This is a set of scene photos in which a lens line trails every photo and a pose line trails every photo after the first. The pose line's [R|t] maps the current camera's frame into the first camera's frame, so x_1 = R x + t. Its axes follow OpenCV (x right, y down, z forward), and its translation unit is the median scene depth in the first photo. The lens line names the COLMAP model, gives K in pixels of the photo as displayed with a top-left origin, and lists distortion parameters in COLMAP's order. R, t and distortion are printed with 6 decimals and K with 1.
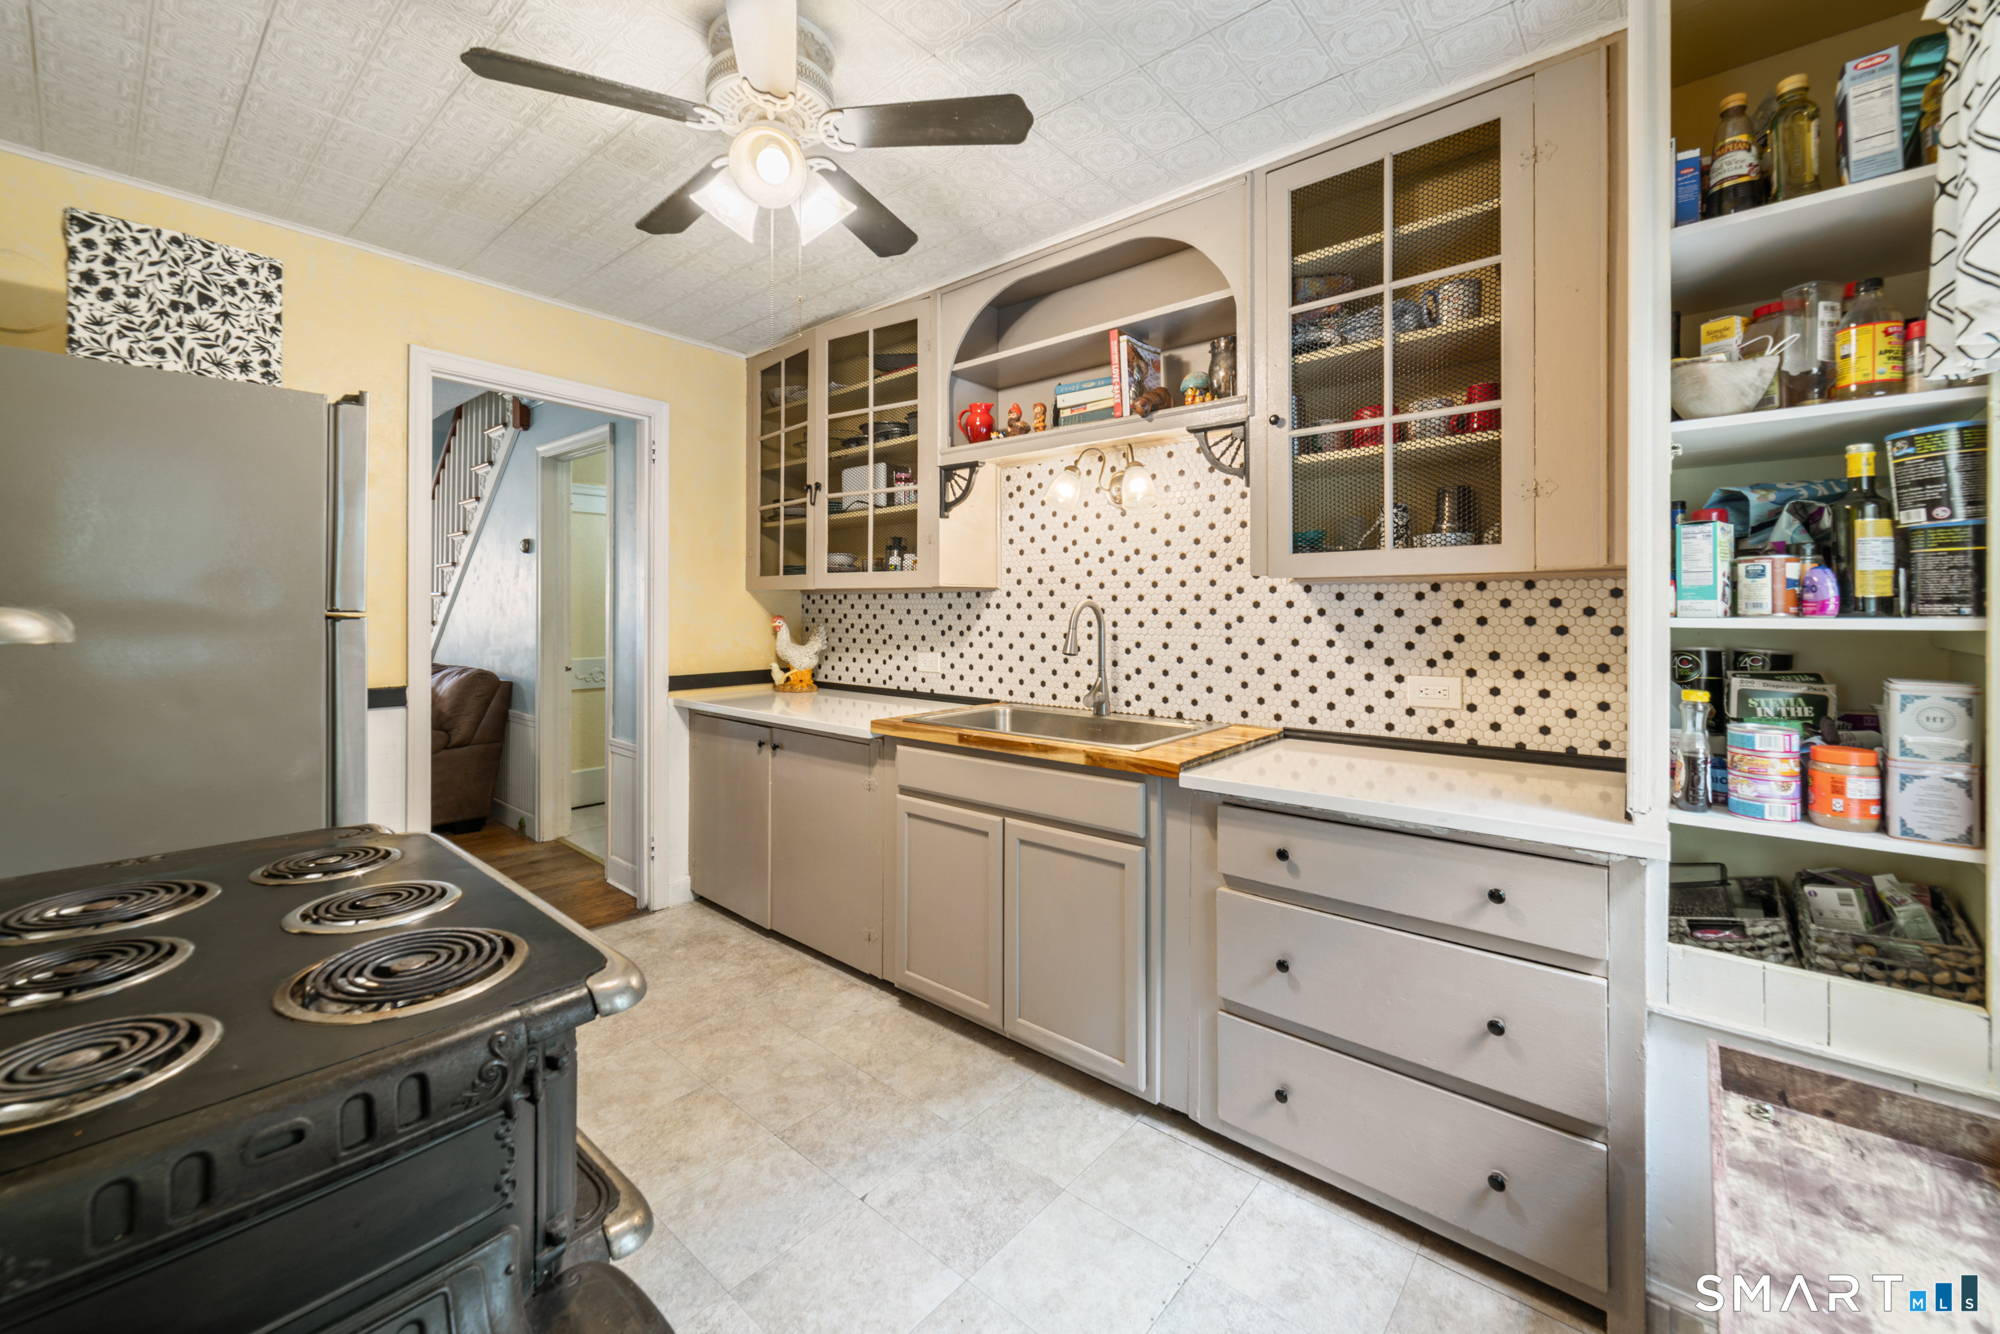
lens RADIAL K [[799.8, 0, 1000.8], [0, 799.8, 595.6], [0, 0, 1]] dist [-0.003703, -0.000007]
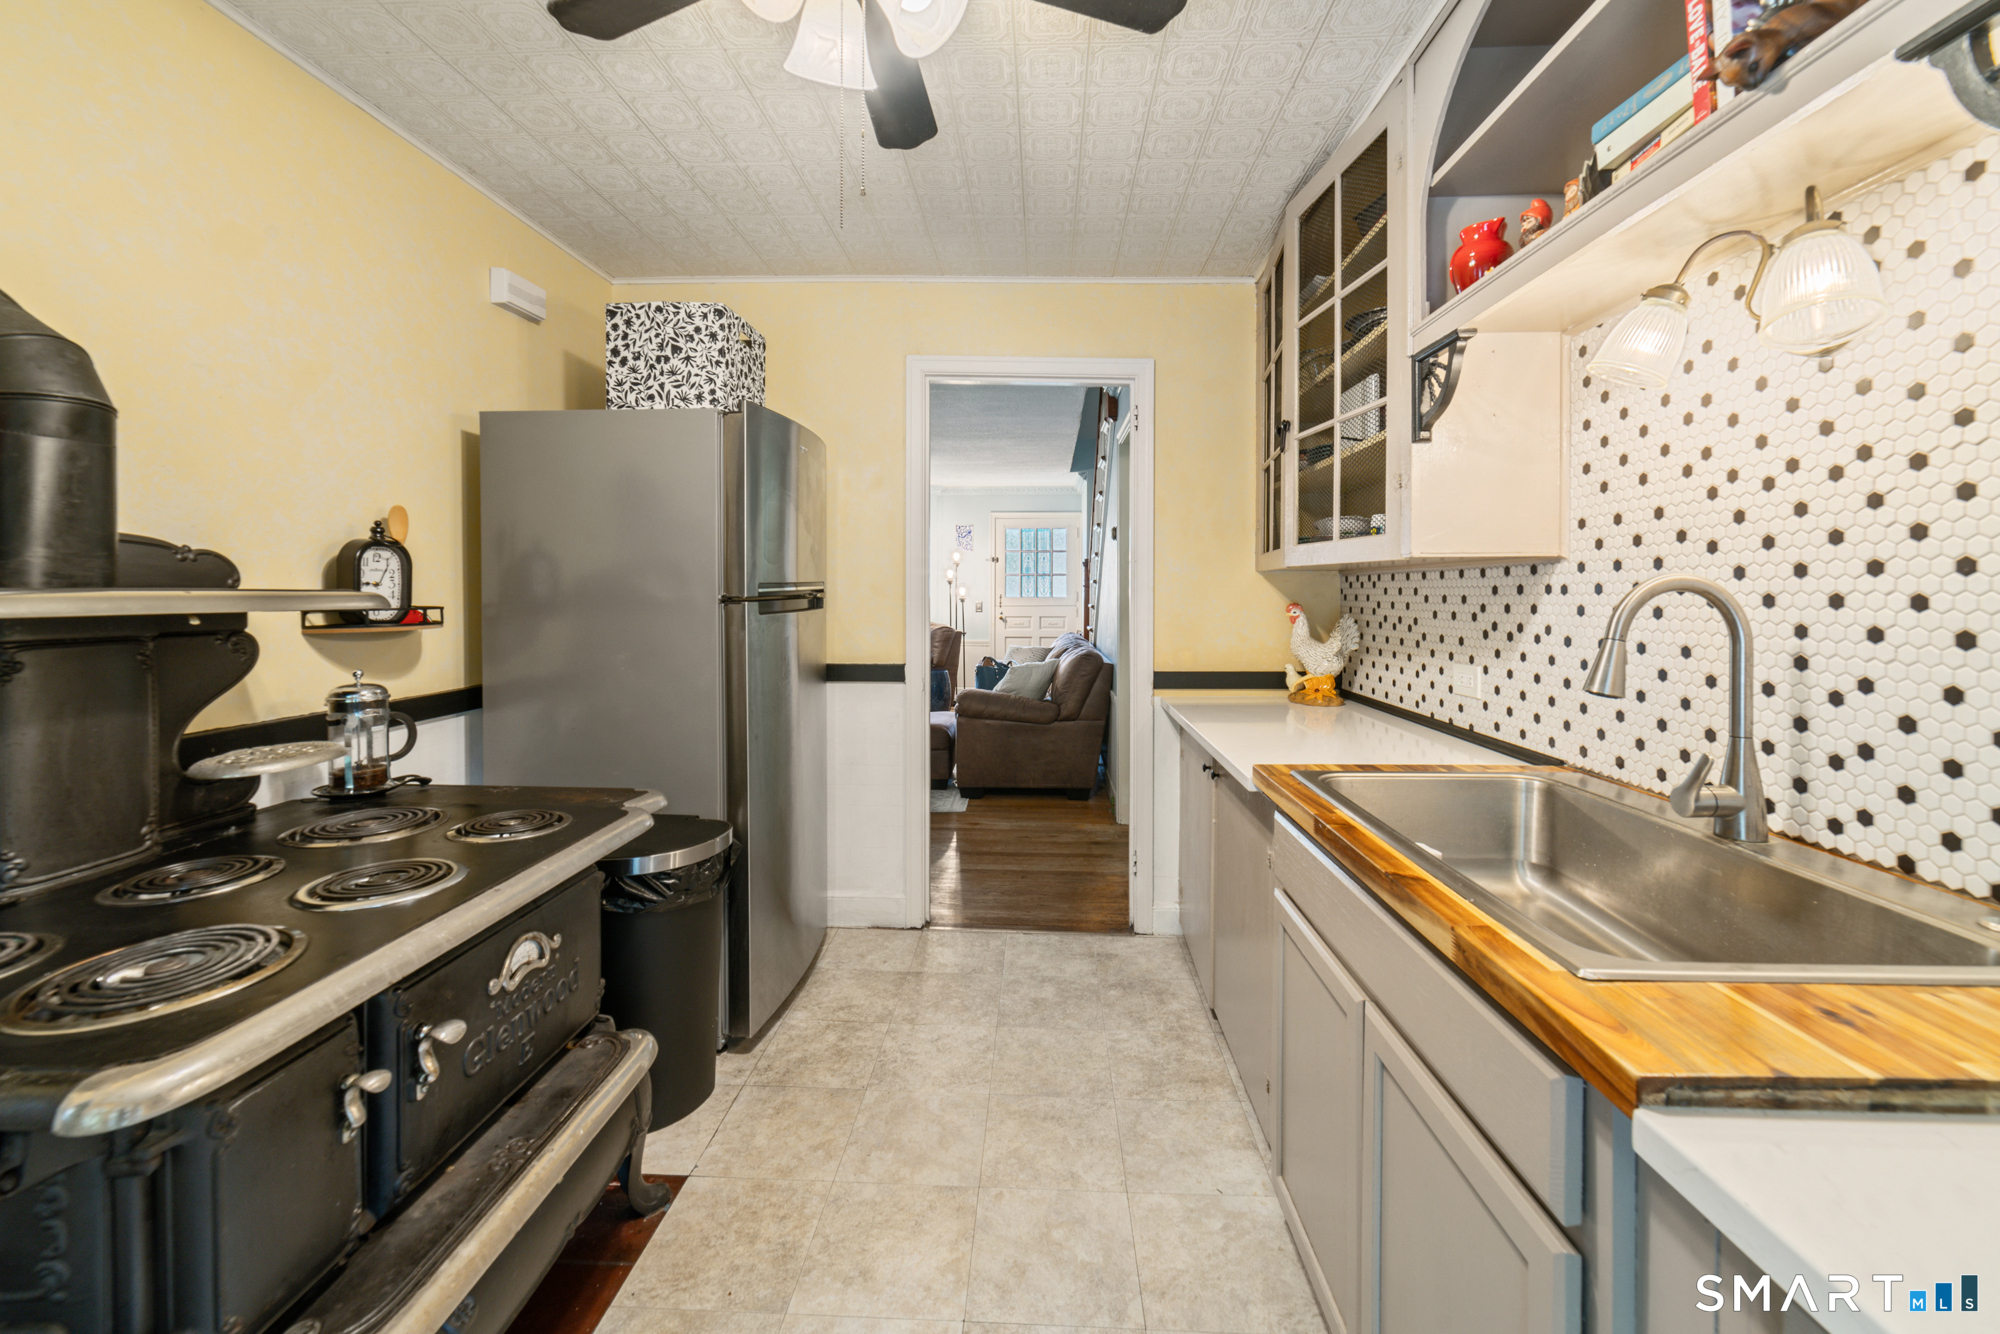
lens RADIAL K [[799.8, 0, 1000.8], [0, 799.8, 595.6], [0, 0, 1]] dist [-0.003703, -0.000007]
pose [[0.621586, 0.001935, -0.783344, 0.200514], [0.012606, 0.999843, 0.012473, 0.005754], [0.783244, -0.017628, 0.621464, 0.387283]]
